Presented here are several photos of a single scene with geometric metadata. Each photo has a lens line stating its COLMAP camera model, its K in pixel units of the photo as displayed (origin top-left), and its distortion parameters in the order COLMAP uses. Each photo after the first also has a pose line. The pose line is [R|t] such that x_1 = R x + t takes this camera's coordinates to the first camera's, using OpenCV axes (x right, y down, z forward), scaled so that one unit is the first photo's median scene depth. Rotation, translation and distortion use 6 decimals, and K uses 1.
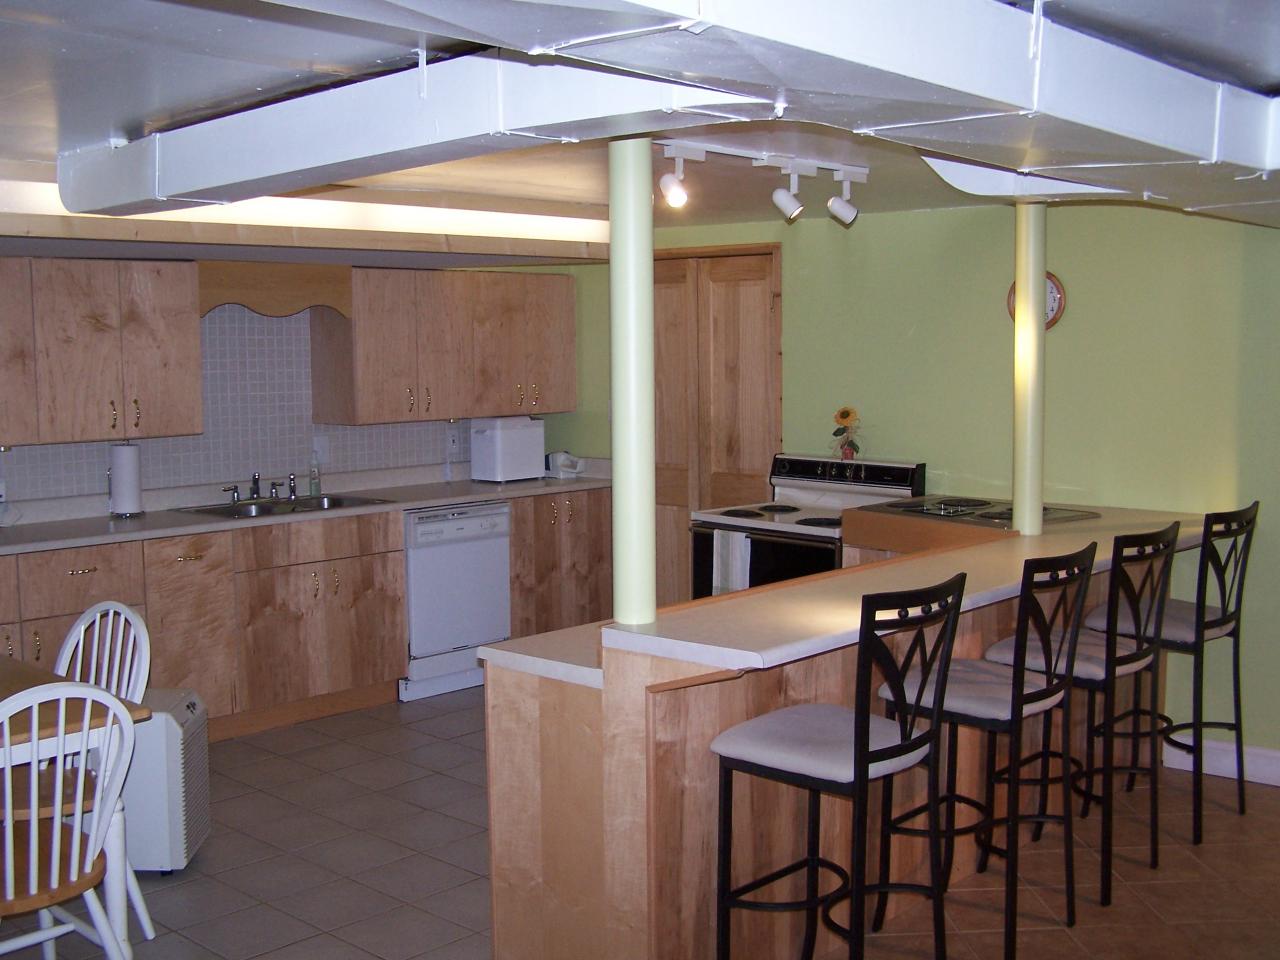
lens RADIAL K [[1455.3, 0, 640.0], [0, 1455.3, 480.0], [0, 0, 1]] dist [-0.114317, 0.003098]
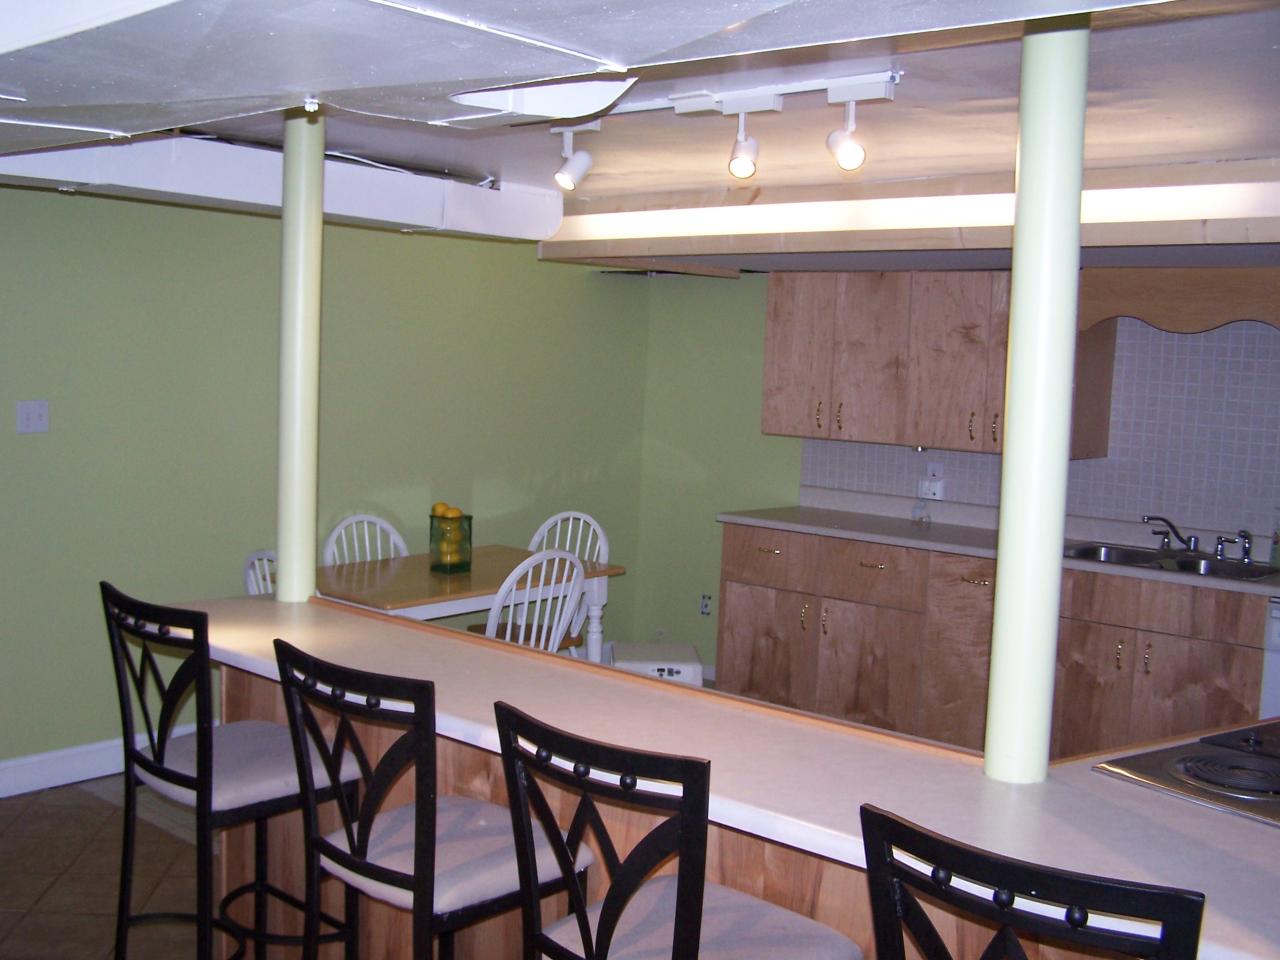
lens RADIAL K [[1455.3, 0, 640.0], [0, 1455.3, 480.0], [0, 0, 1]] dist [-0.114317, 0.003098]
pose [[-0.012491, 0.100575, -0.994851, 0.656348], [-0.125601, 0.986891, 0.101348, -0.083381], [0.992002, 0.126221, 0.000305, 0.790943]]
